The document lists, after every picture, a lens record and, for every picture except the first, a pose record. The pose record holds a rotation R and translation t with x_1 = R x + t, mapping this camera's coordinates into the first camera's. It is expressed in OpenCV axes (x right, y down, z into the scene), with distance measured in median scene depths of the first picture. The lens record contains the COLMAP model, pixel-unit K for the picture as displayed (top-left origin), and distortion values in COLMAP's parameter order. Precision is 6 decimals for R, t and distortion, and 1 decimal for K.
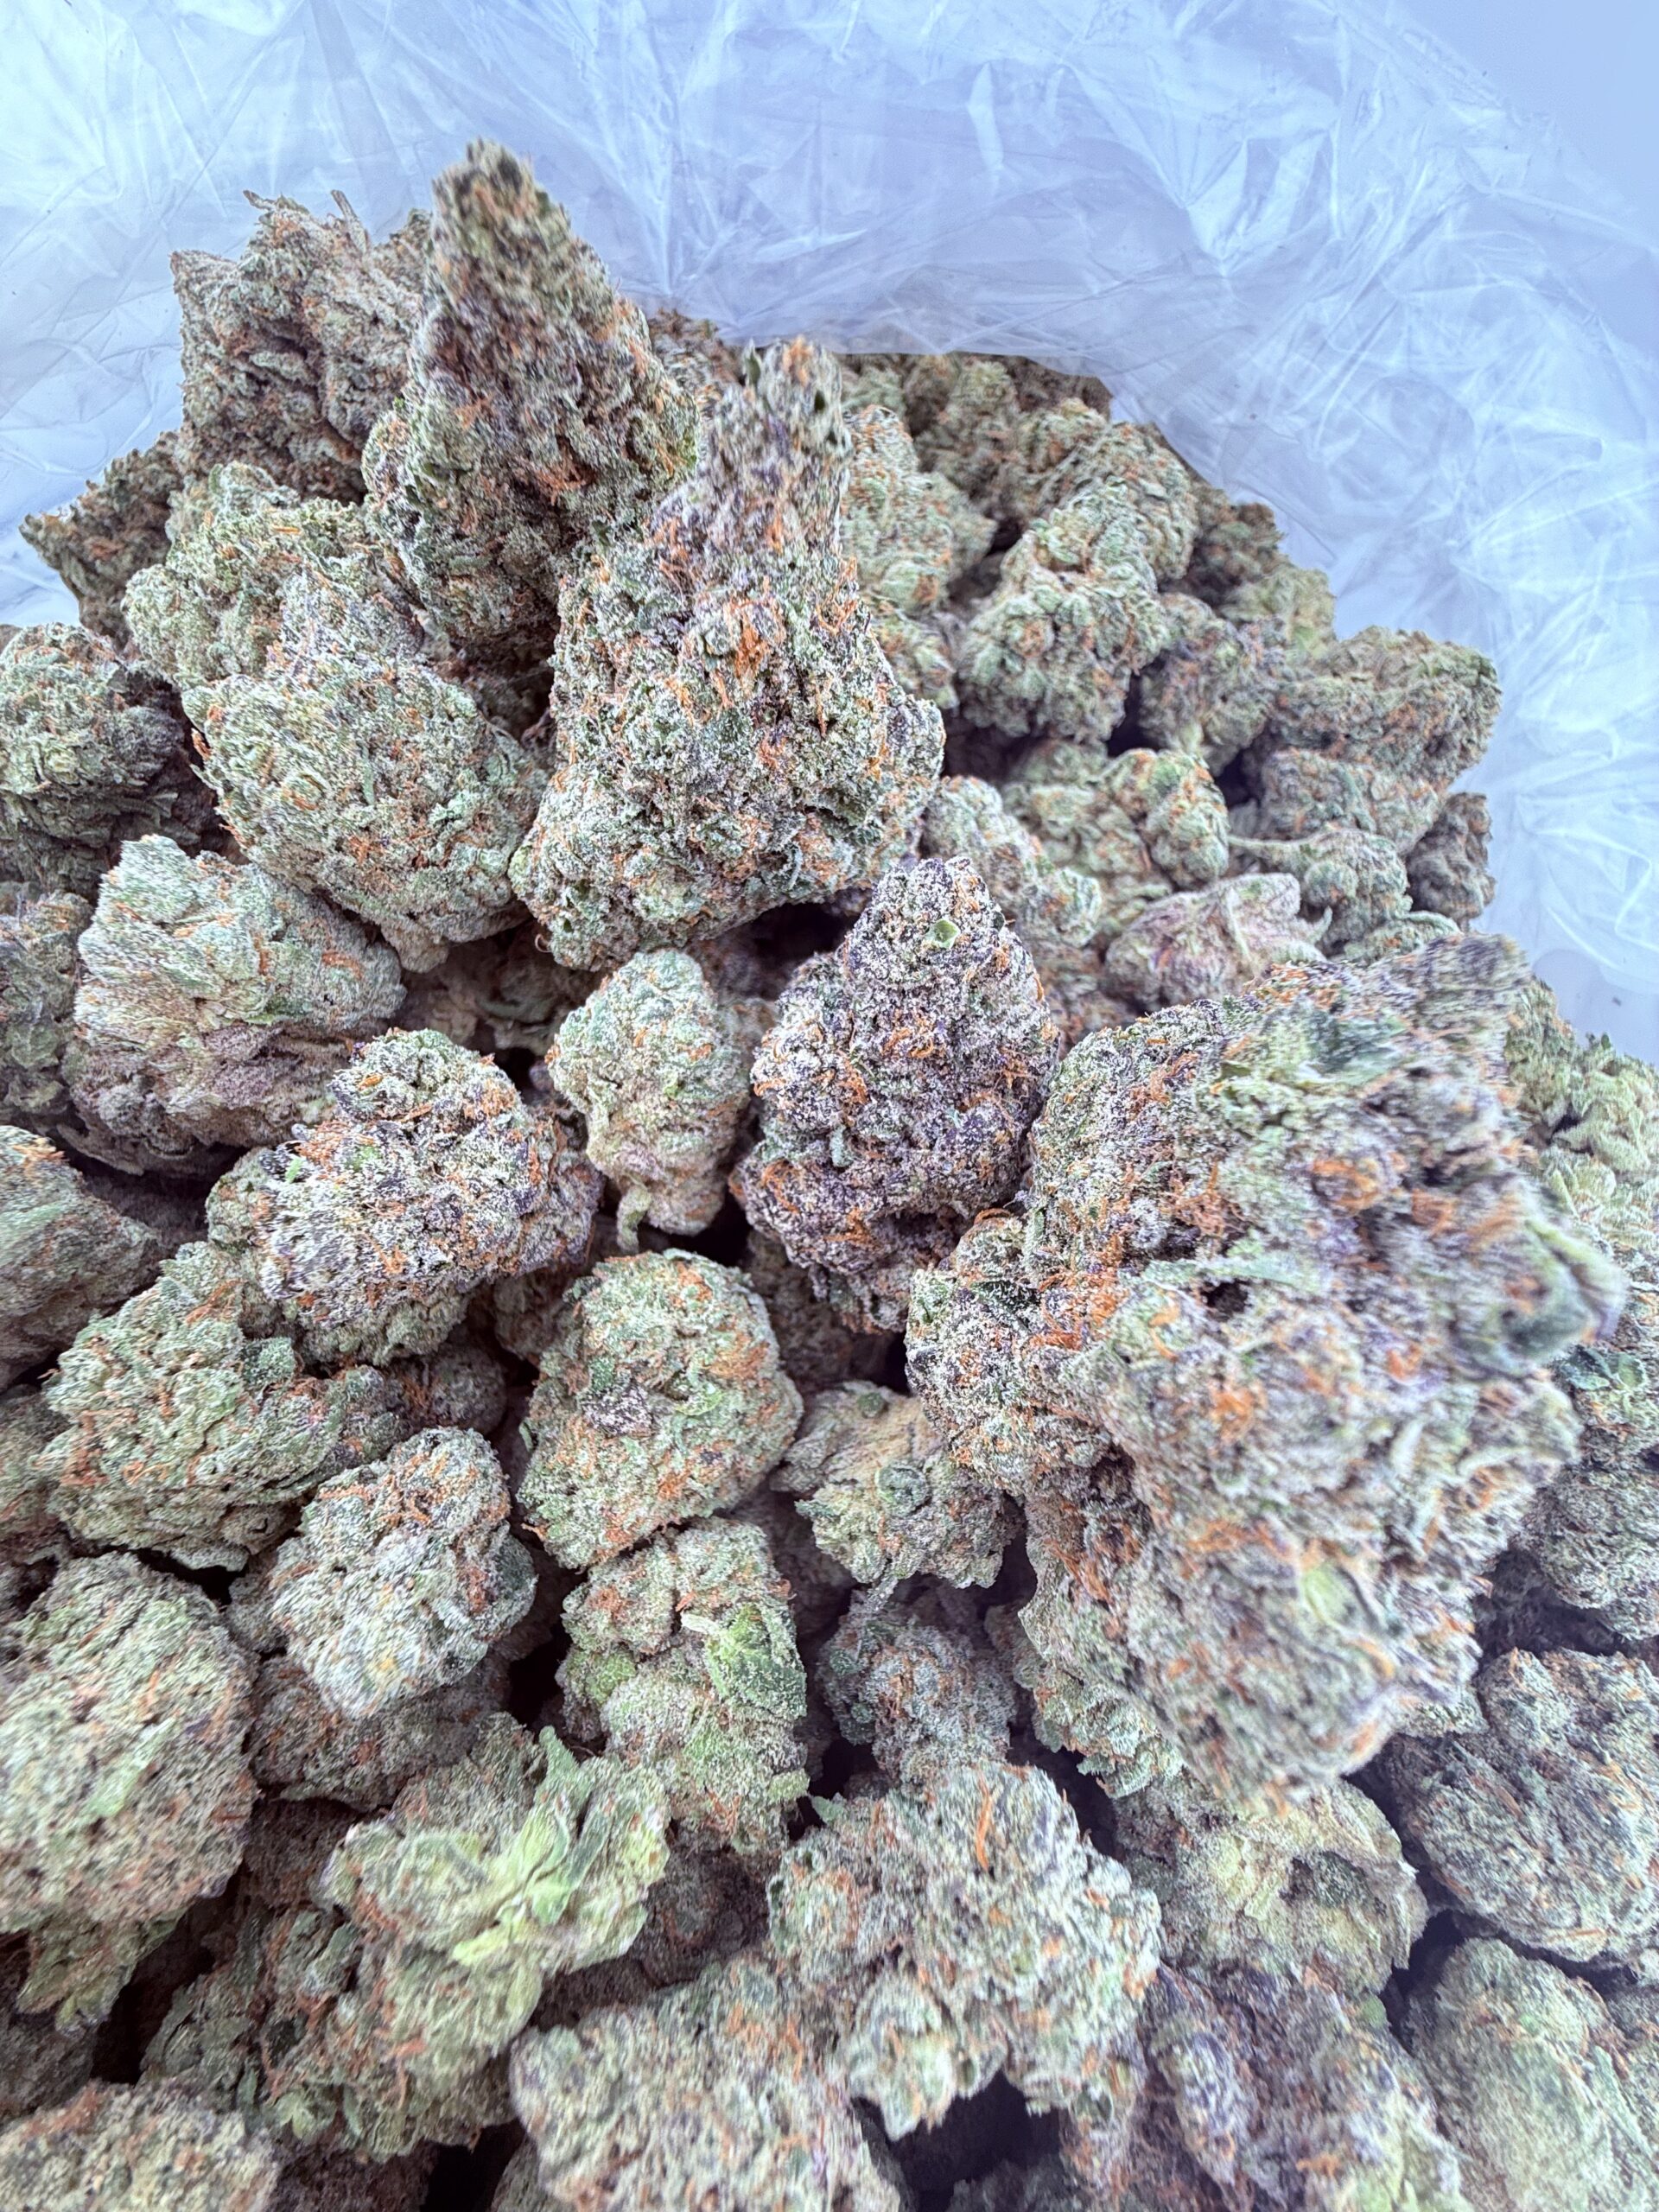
lens RADIAL K [[1074.2, 0, 829.5], [0, 1074.2, 1106.0], [0, 0, 1]] dist [-0.007449, -0.000397]
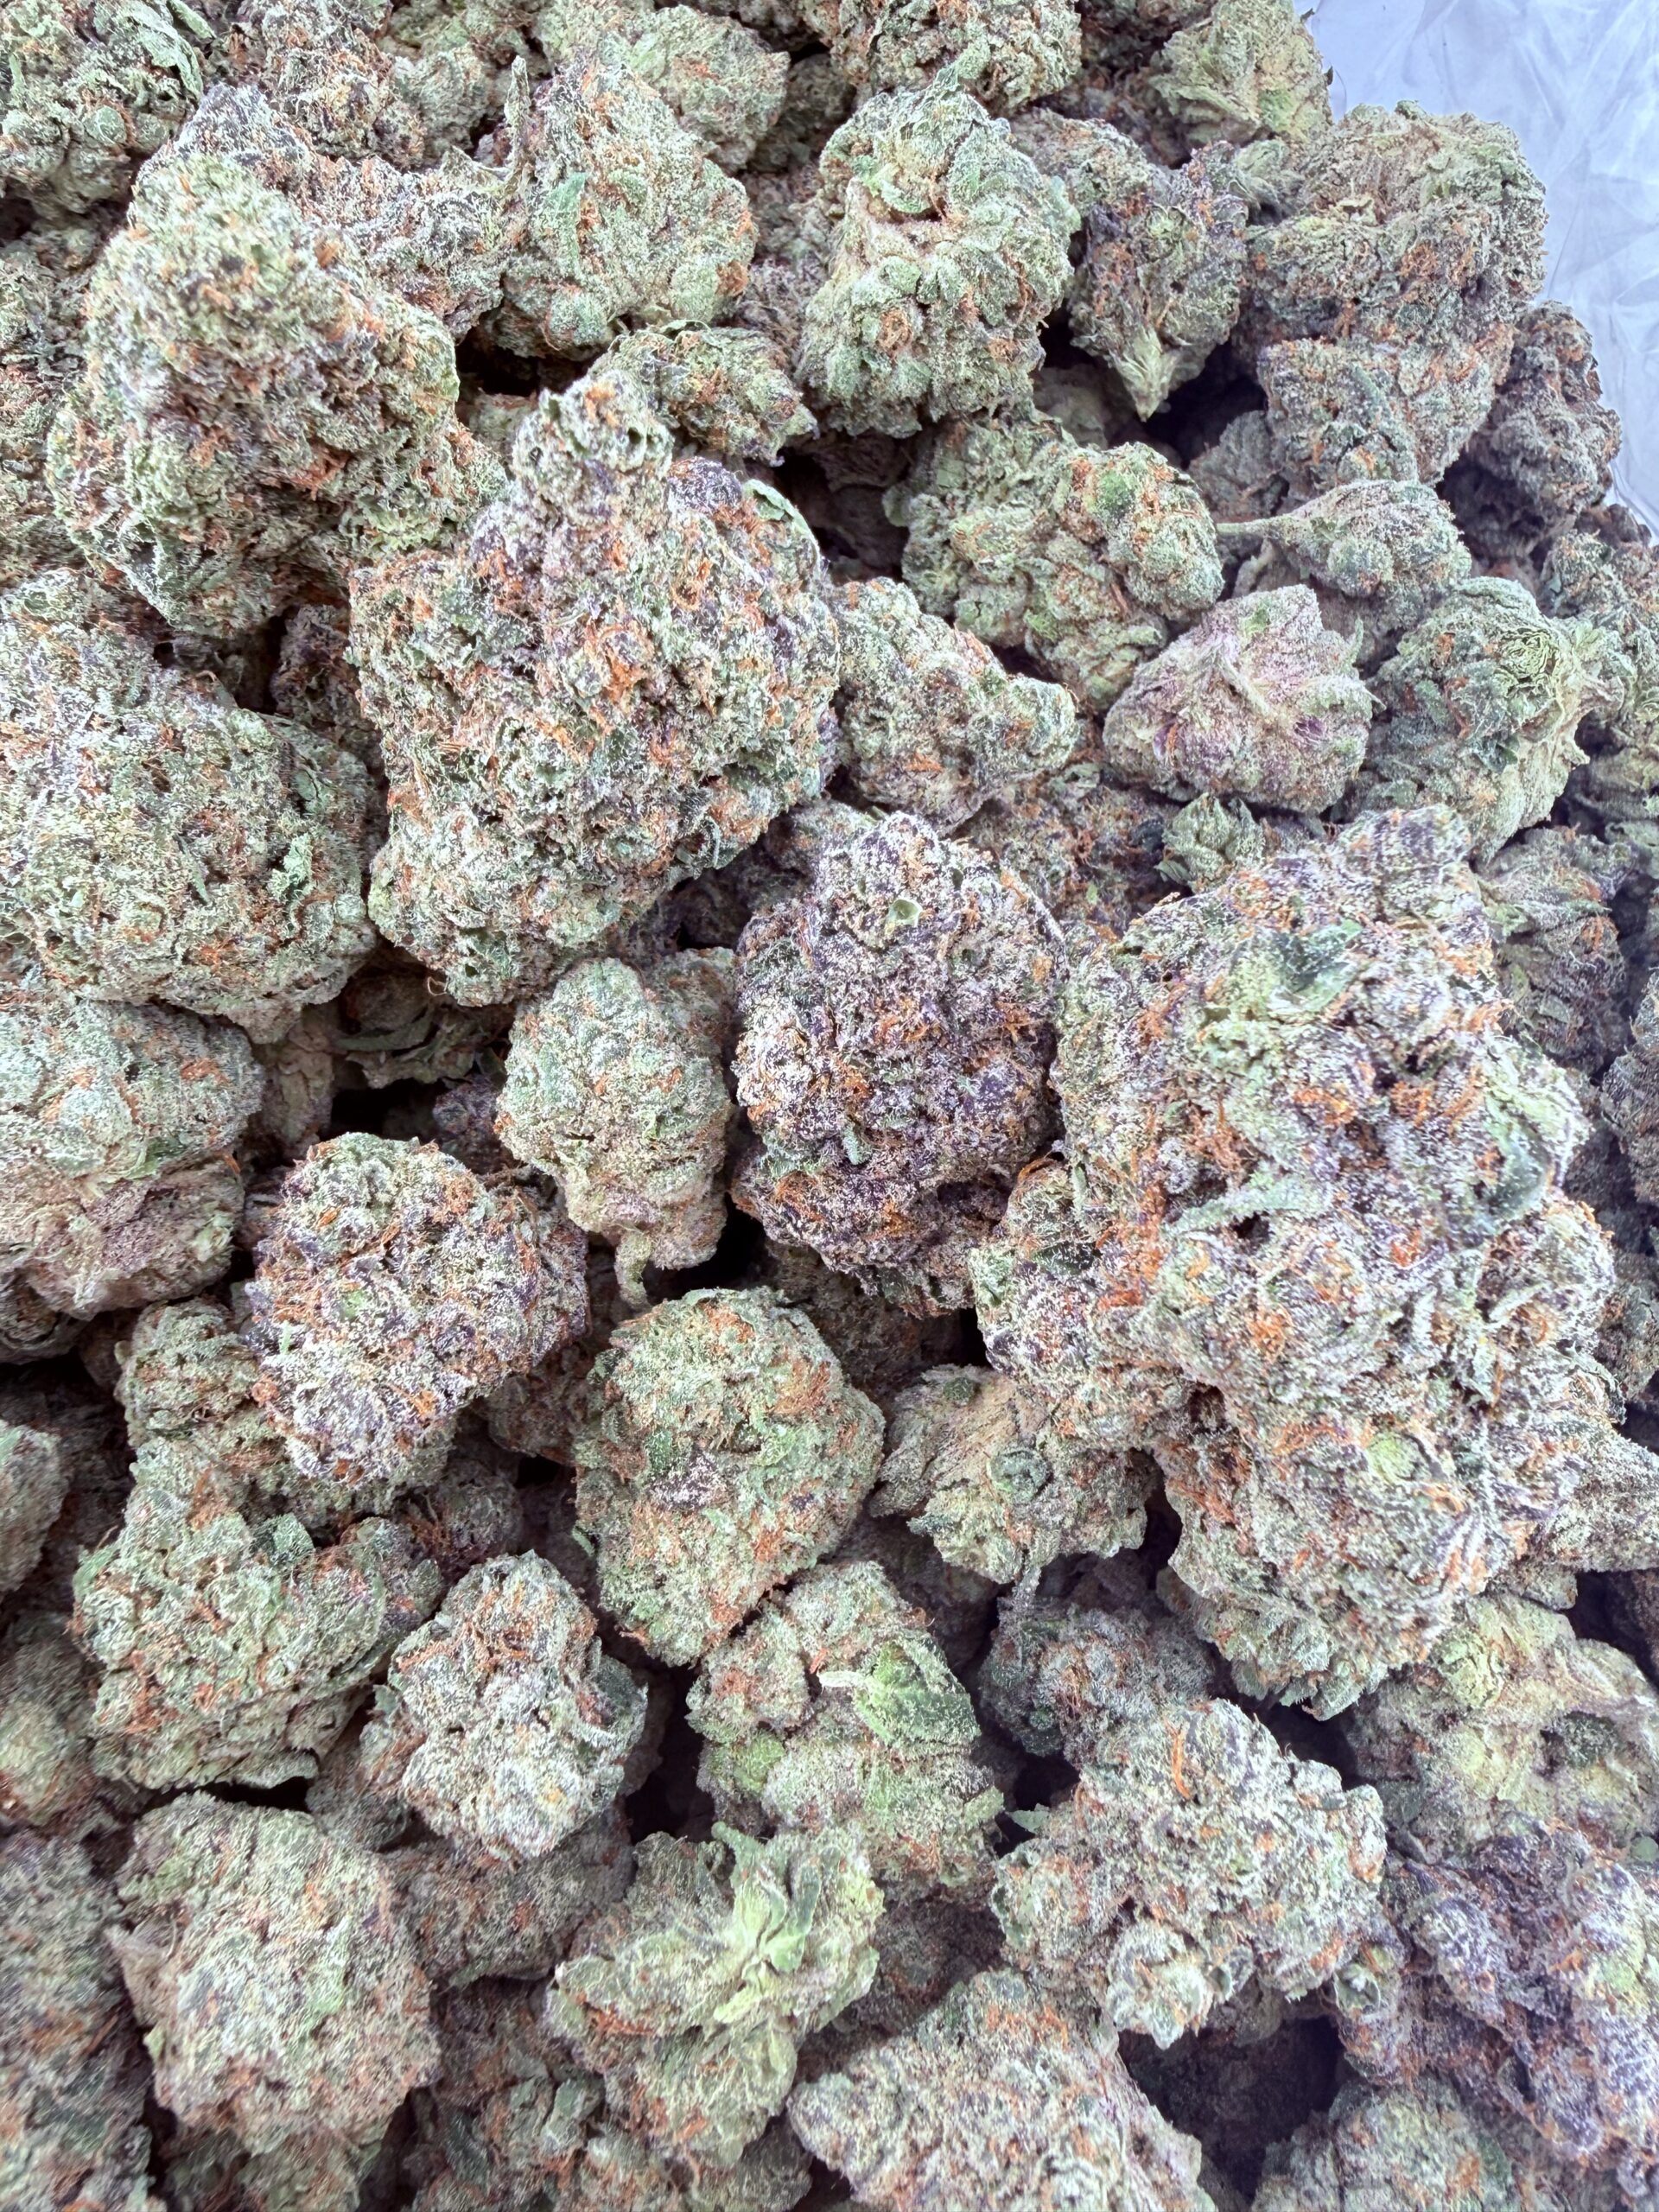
lens RADIAL K [[1747.3, 0, 913.3], [0, 1747.3, 1107.4], [0, 0, 1]] dist [-0.043534, 0.065499]
pose [[0.960282, -0.273841, 0.053569, -0.012549], [0.265210, 0.955411, 0.129819, -0.167641], [-0.086731, -0.110455, 0.990090, -0.453404]]
